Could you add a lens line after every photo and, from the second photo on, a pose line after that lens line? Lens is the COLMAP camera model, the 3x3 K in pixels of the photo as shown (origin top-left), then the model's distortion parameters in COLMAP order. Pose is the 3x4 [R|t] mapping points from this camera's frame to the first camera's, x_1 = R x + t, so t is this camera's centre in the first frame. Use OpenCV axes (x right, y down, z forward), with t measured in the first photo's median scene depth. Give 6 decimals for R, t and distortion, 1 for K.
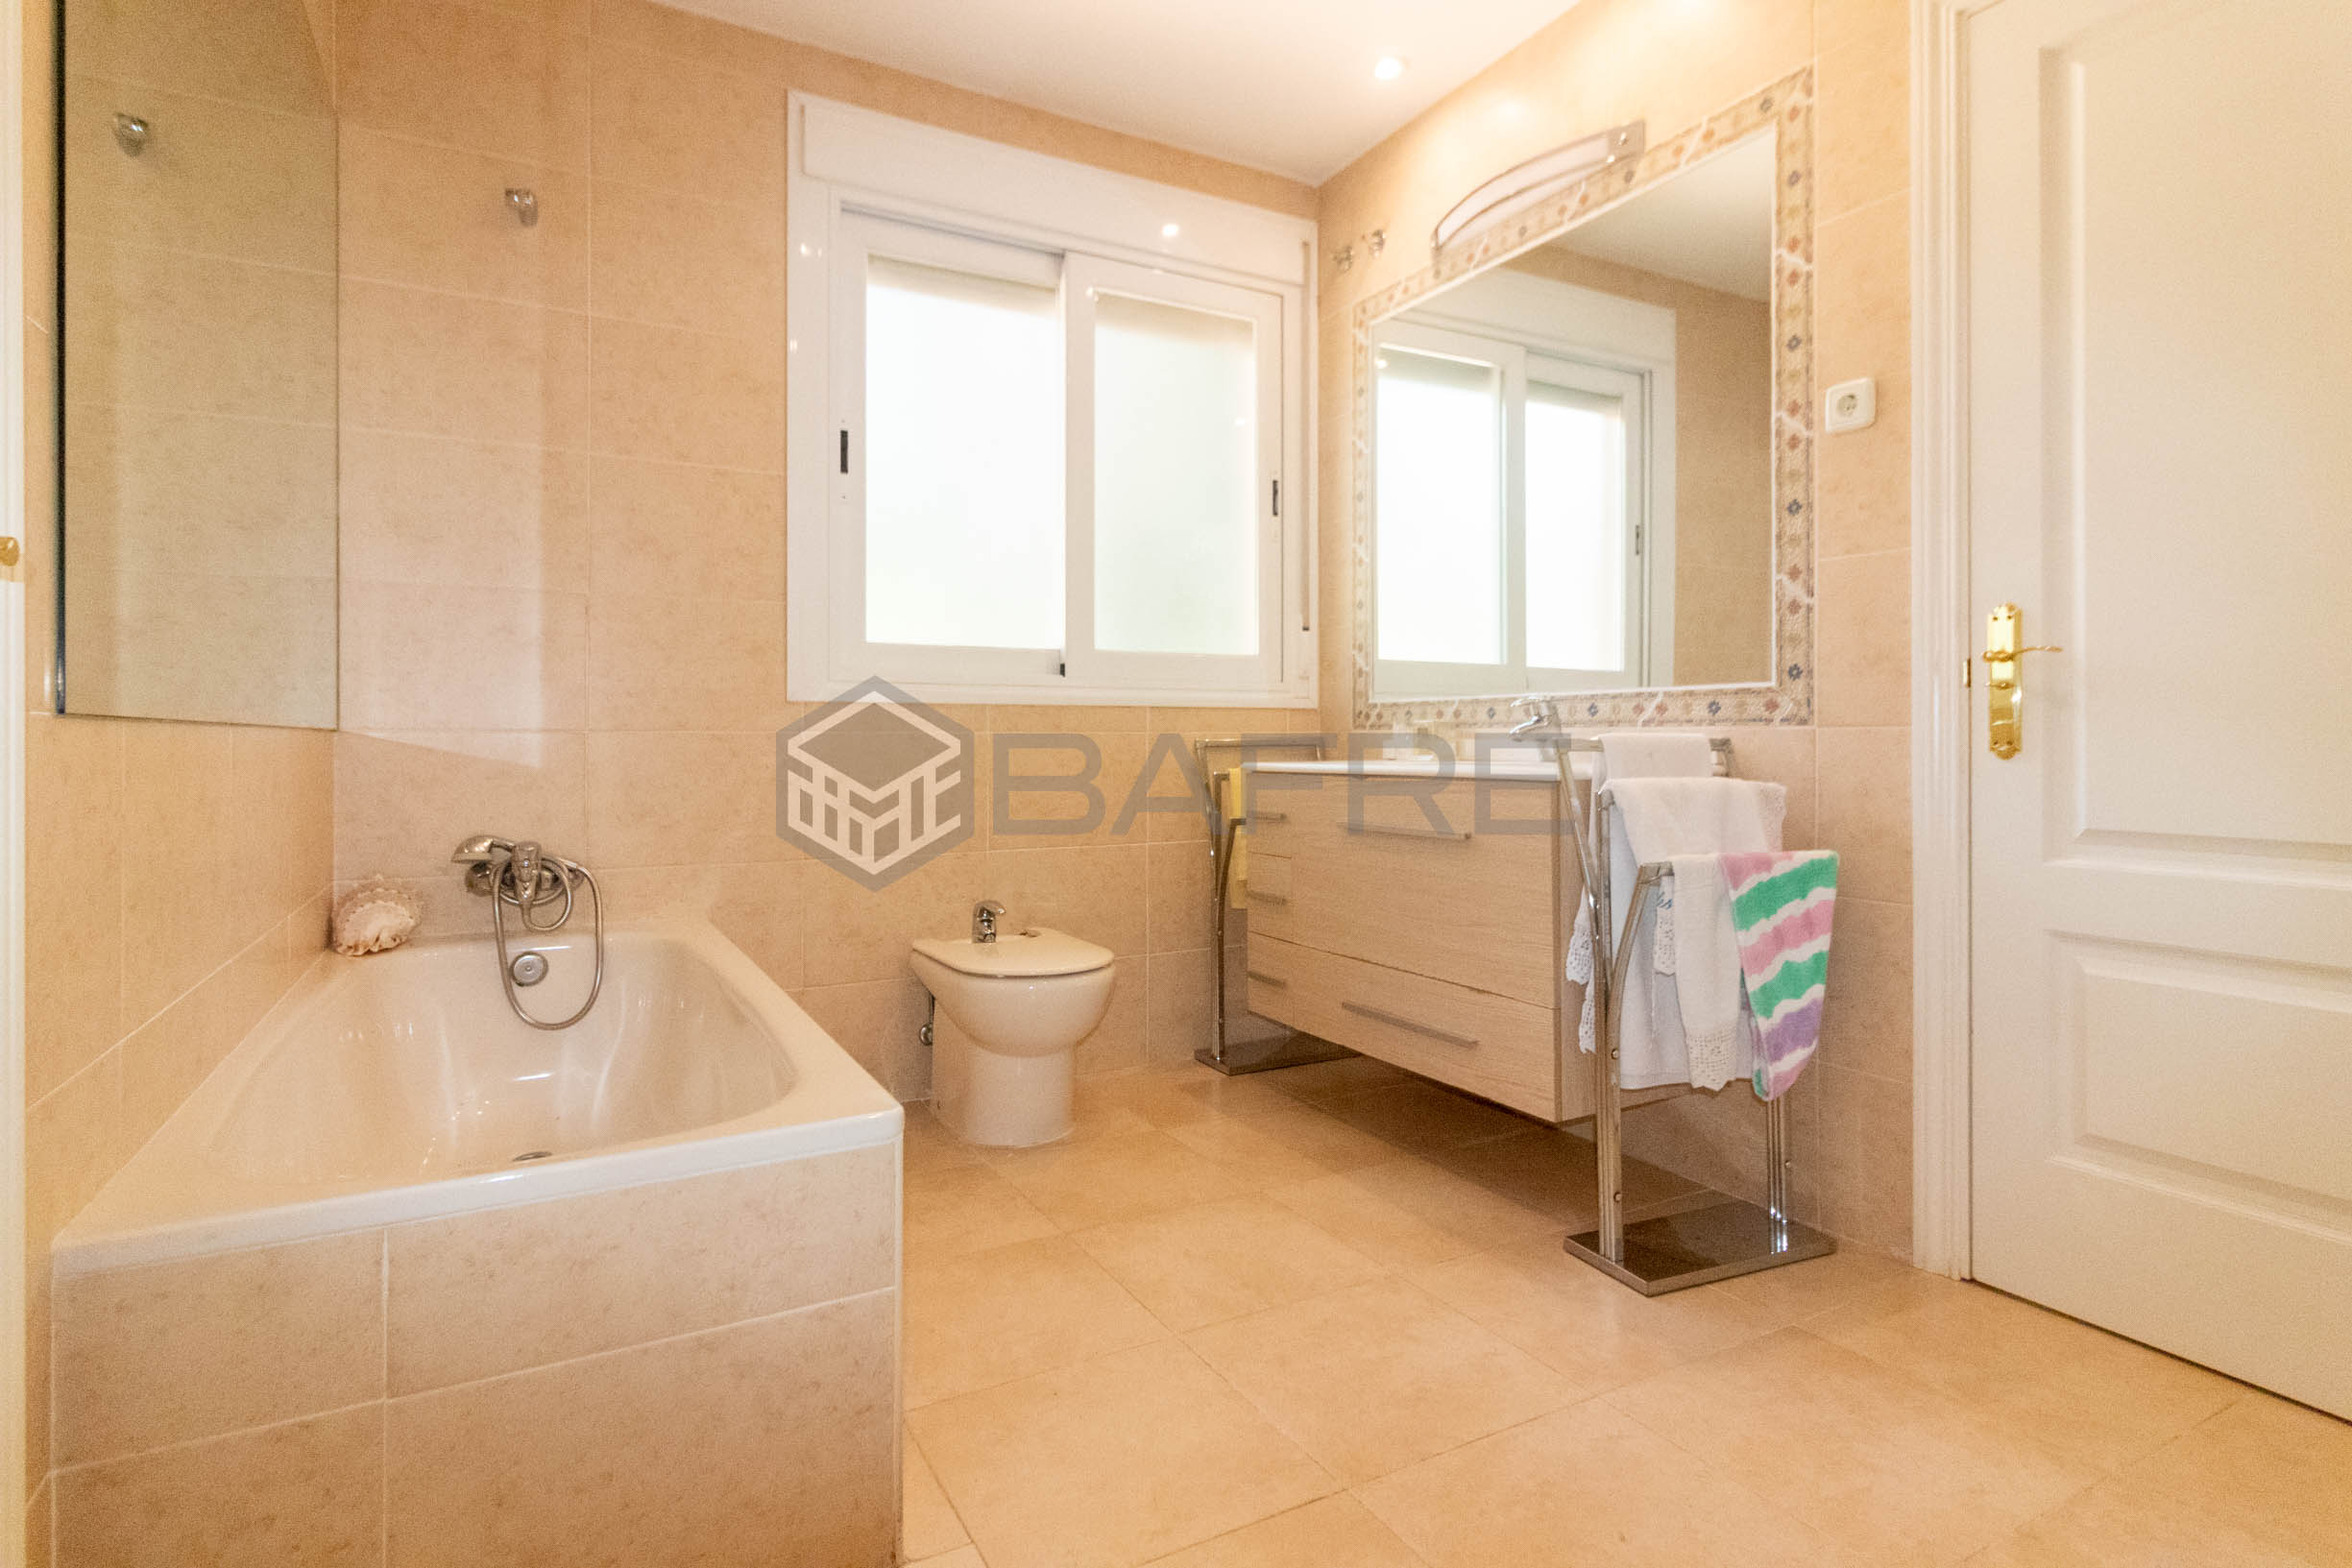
lens RADIAL K [[1170.6, 0, 1152.3], [0, 1170.6, 744.6], [0, 0, 1]] dist [0.001874, 0.000713]
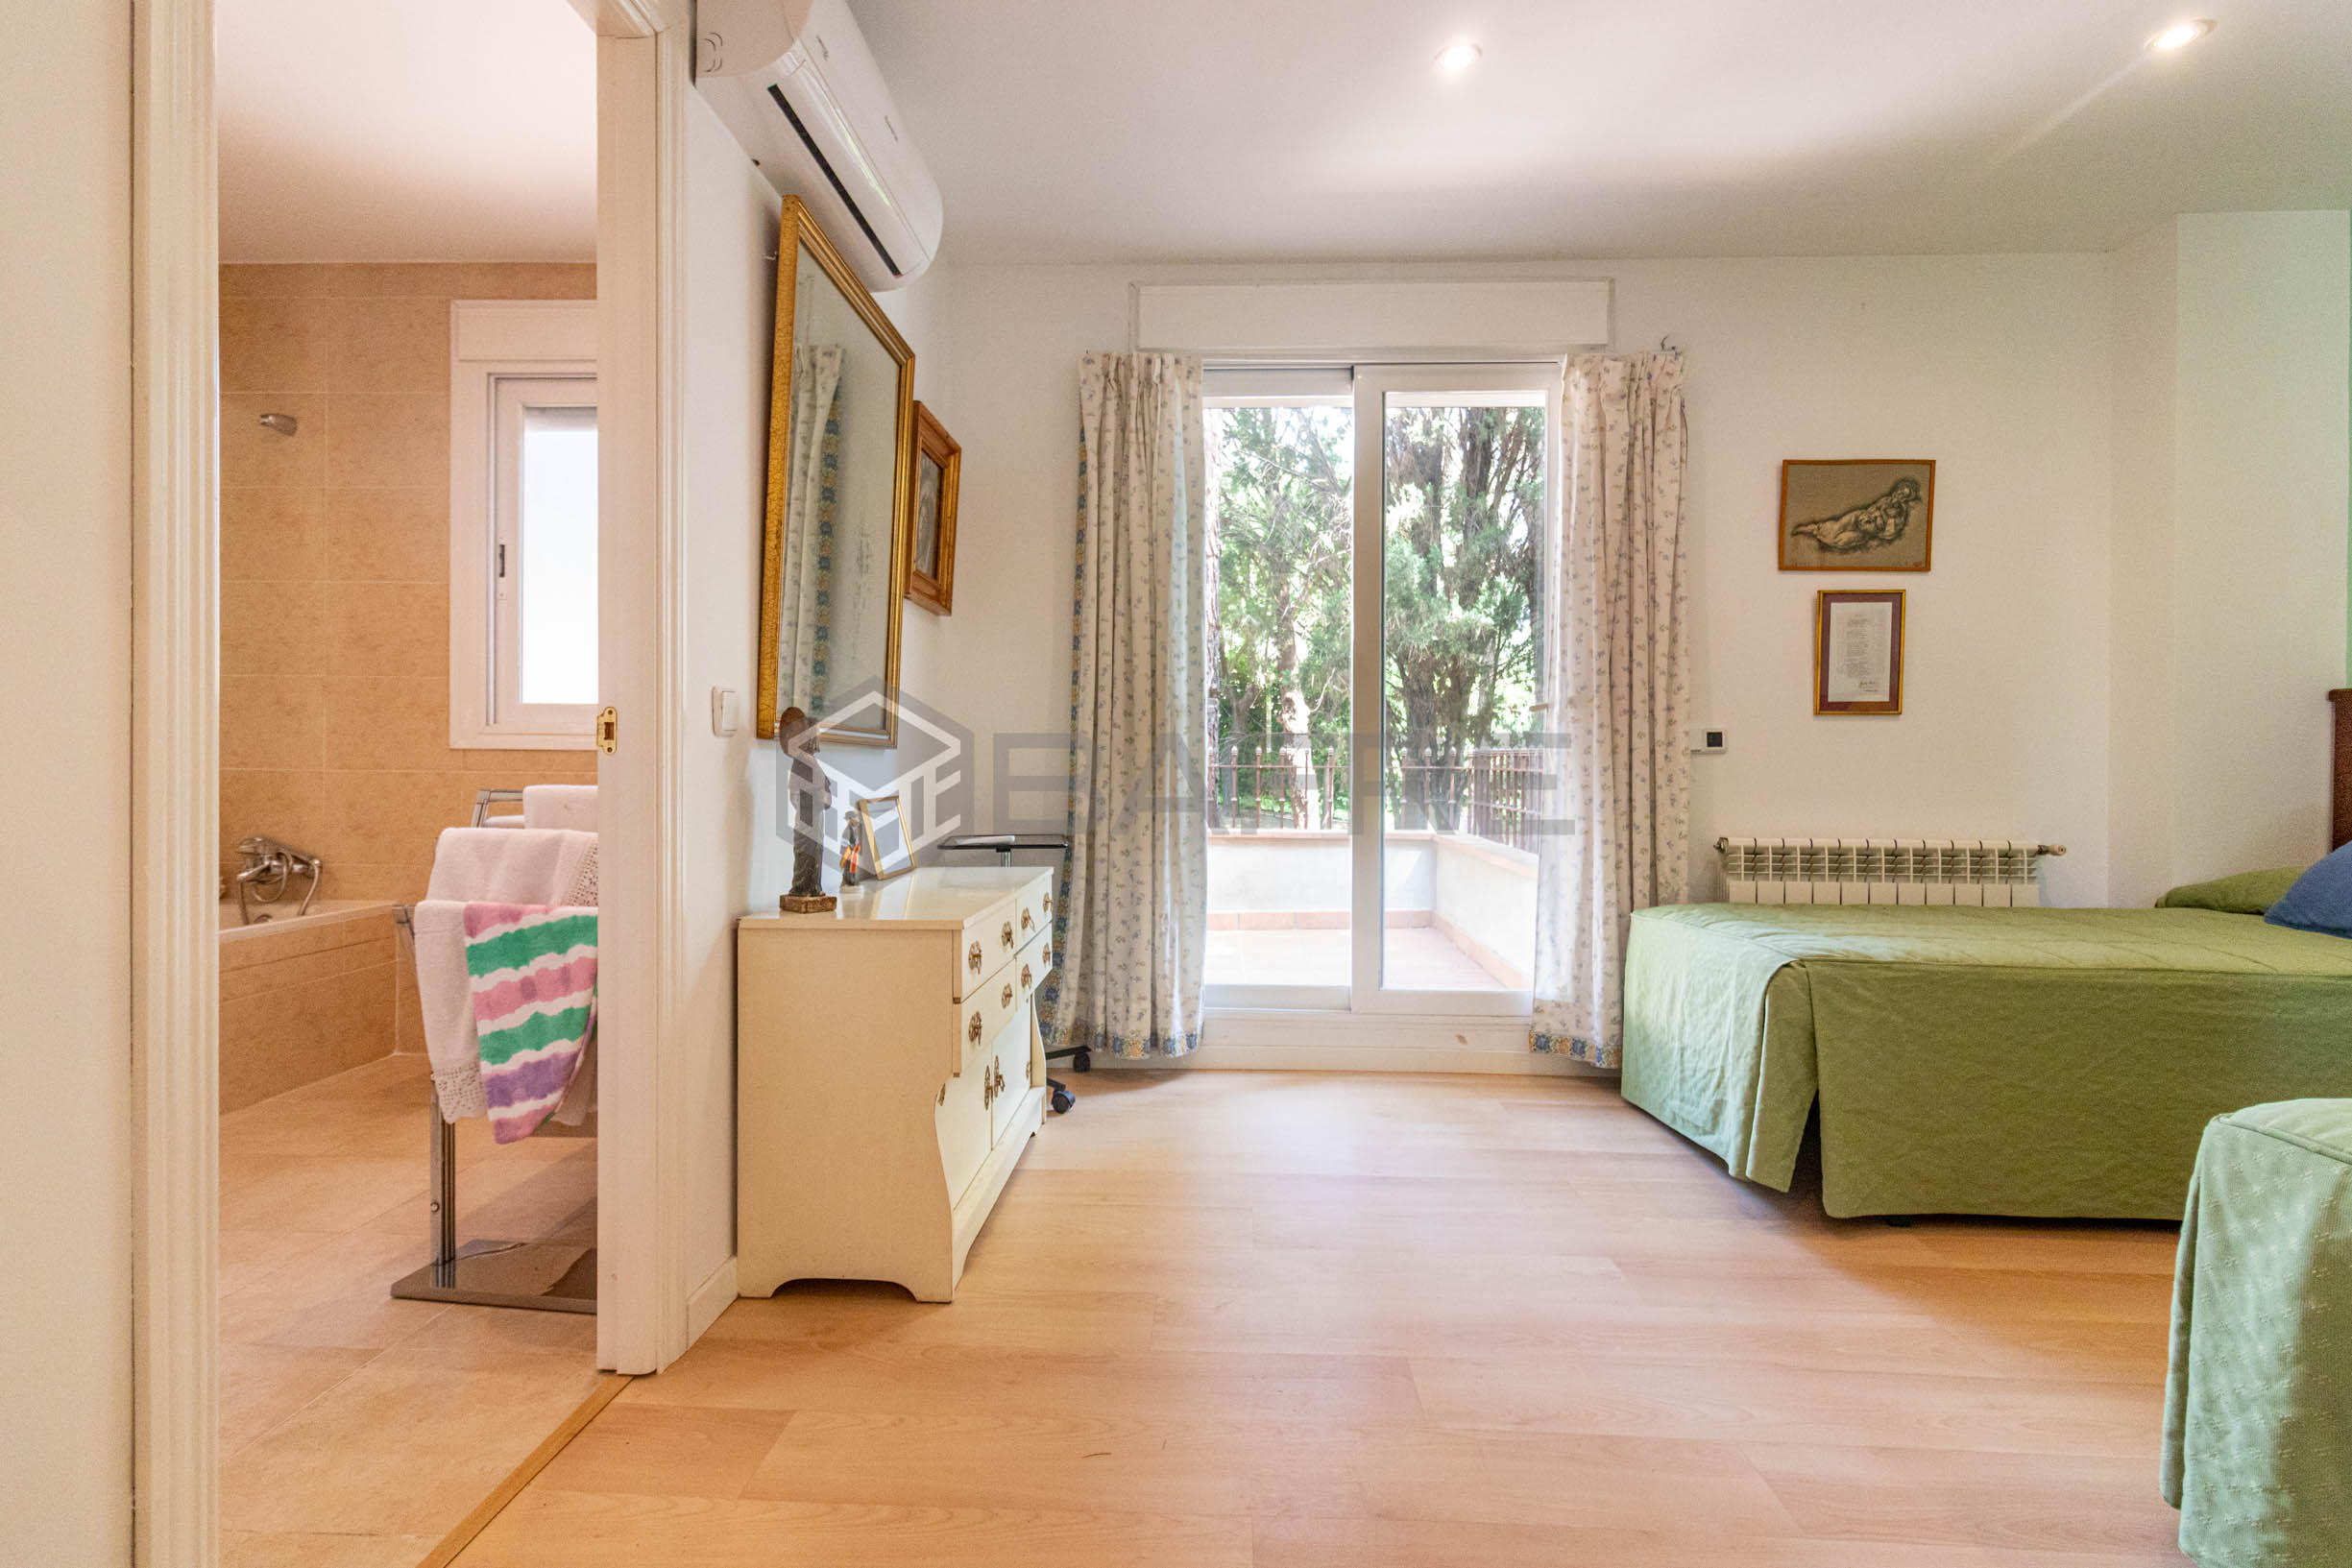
lens RADIAL K [[1095.9, 0, 1178.7], [0, 1095.9, 769.1], [0, 0, 1]] dist [0.001914, 0.000571]
pose [[0.858639, 0.006618, -0.512538, 1.510810], [-0.003123, 0.999966, 0.007680, -0.035826], [0.512572, -0.004994, 0.858630, 0.468457]]
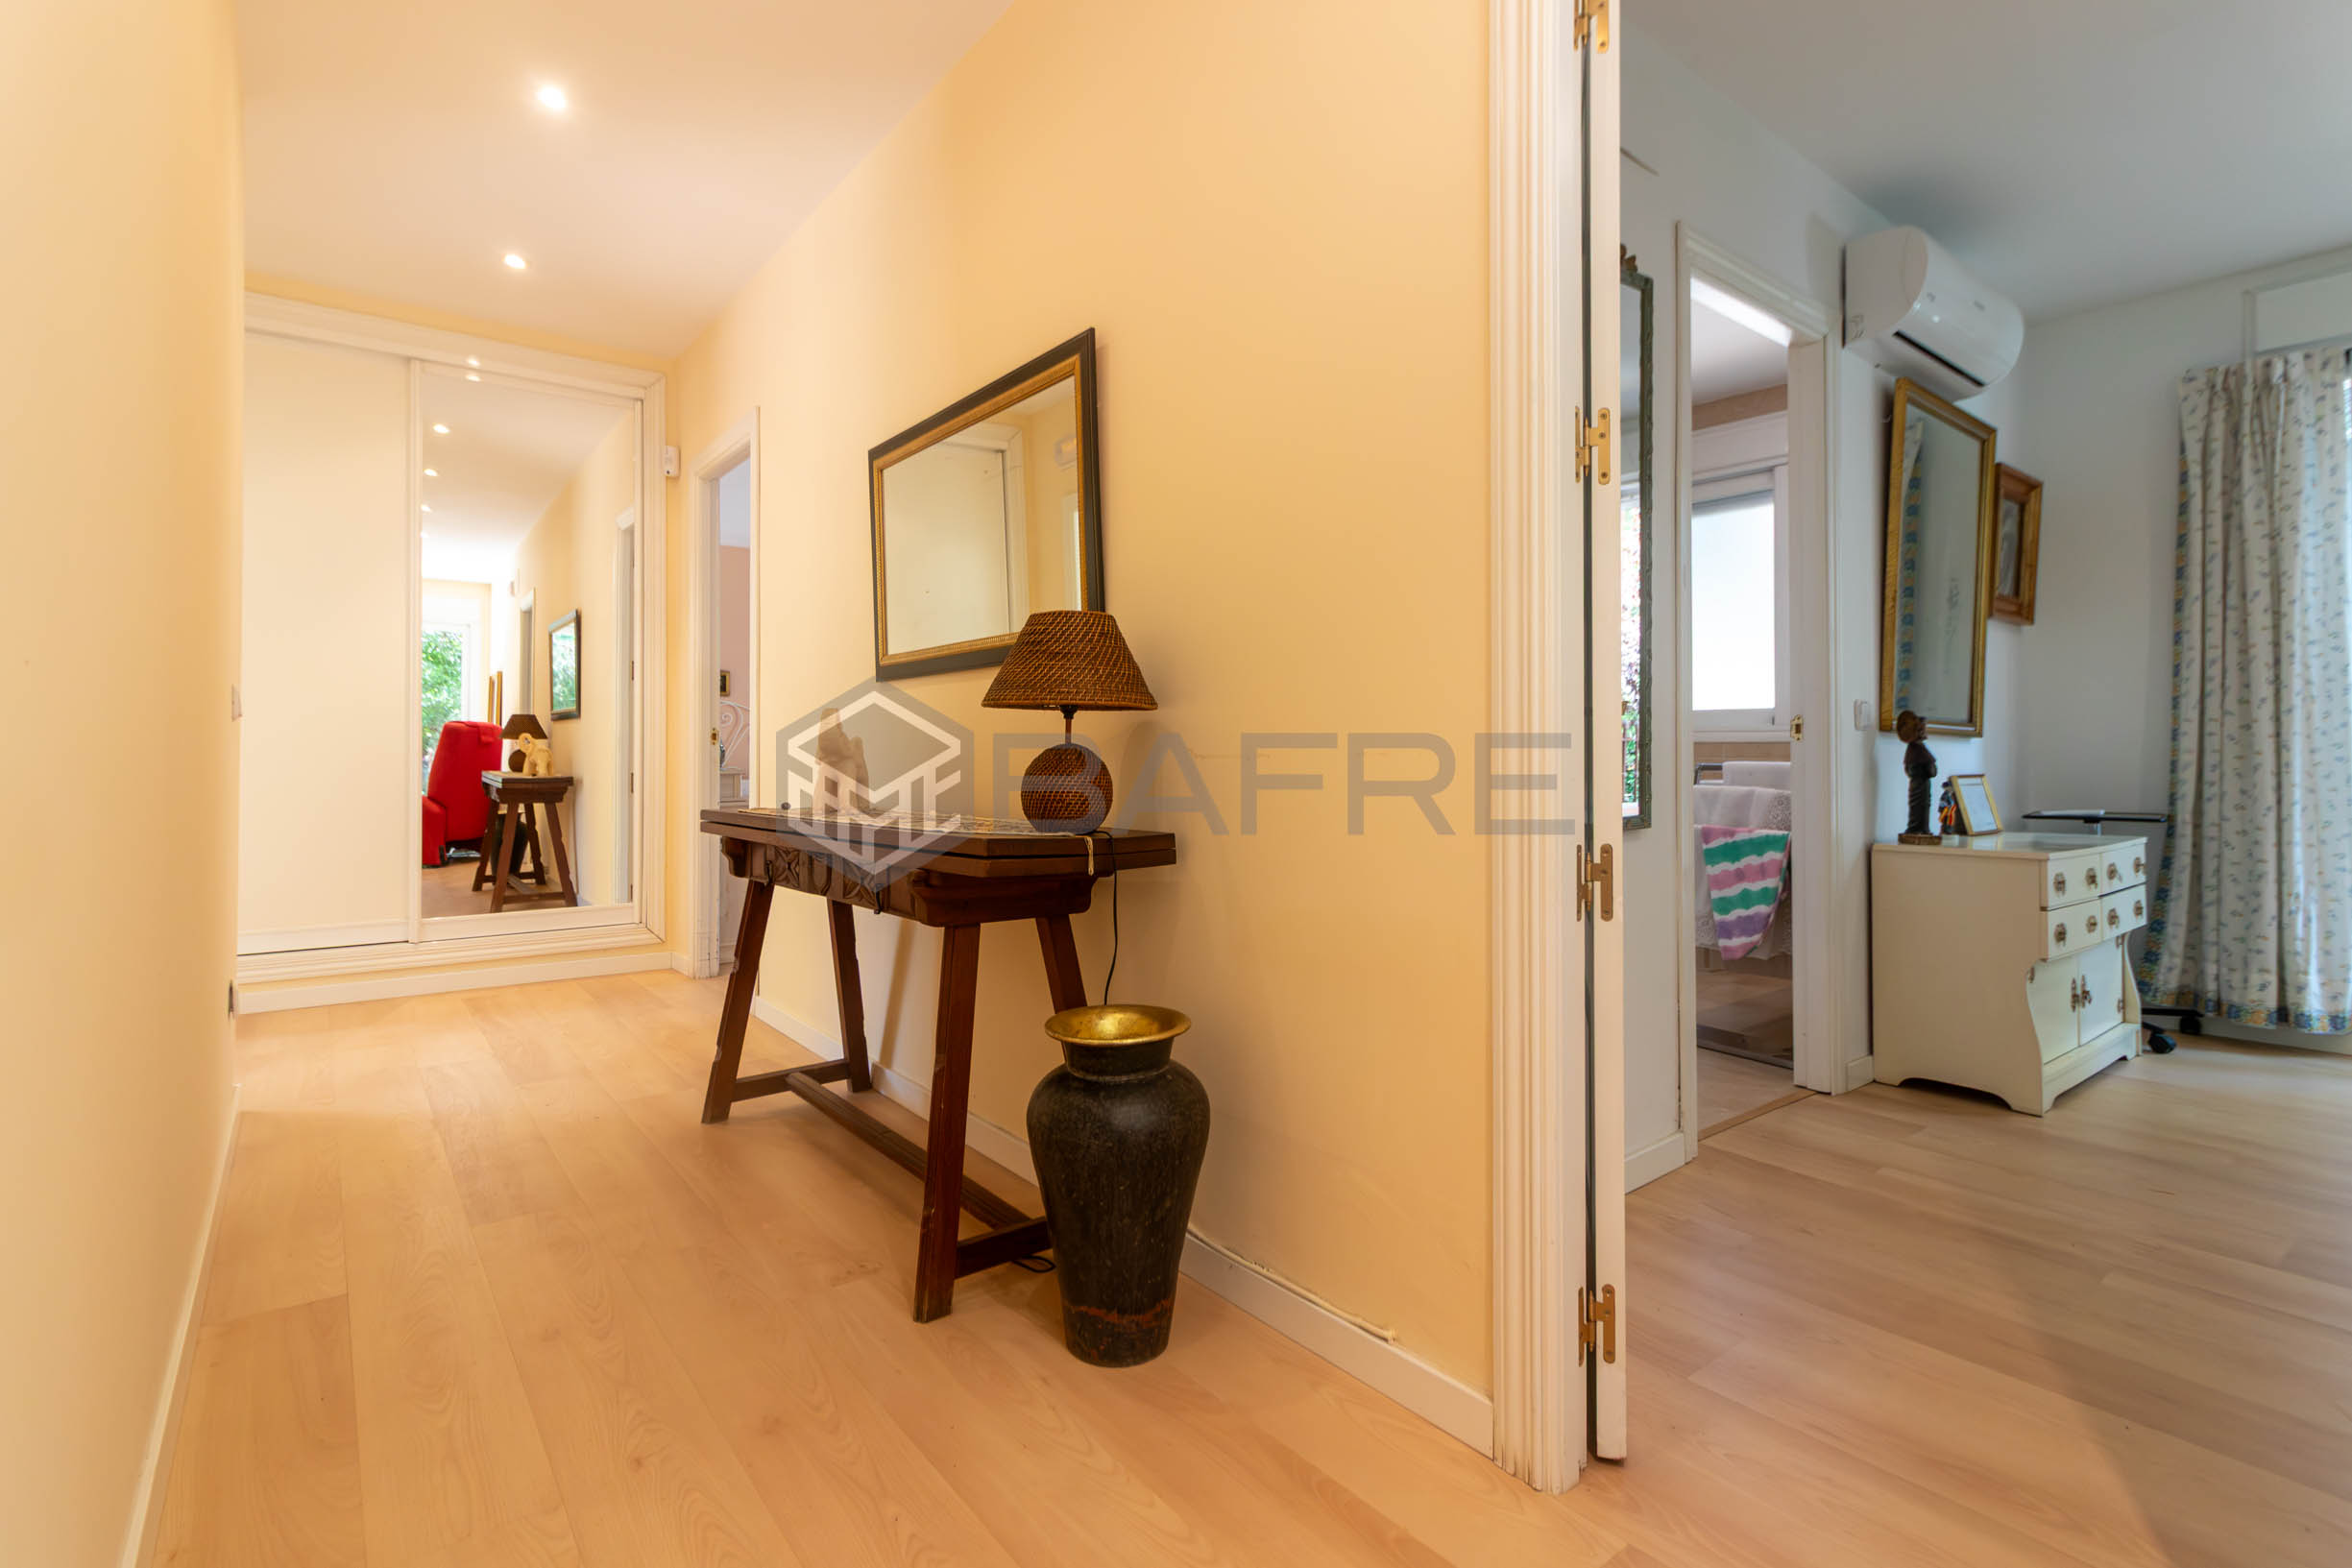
lens RADIAL K [[1095.9, 0, 1167.6], [0, 1095.9, 744.3], [0, 0, 1]] dist [0.001914, 0.000571]
pose [[0.160634, -0.011308, -0.986949, 2.069953], [0.000601, 0.999935, -0.011359, -0.018450], [0.987014, 0.001232, 0.160631, -0.149104]]
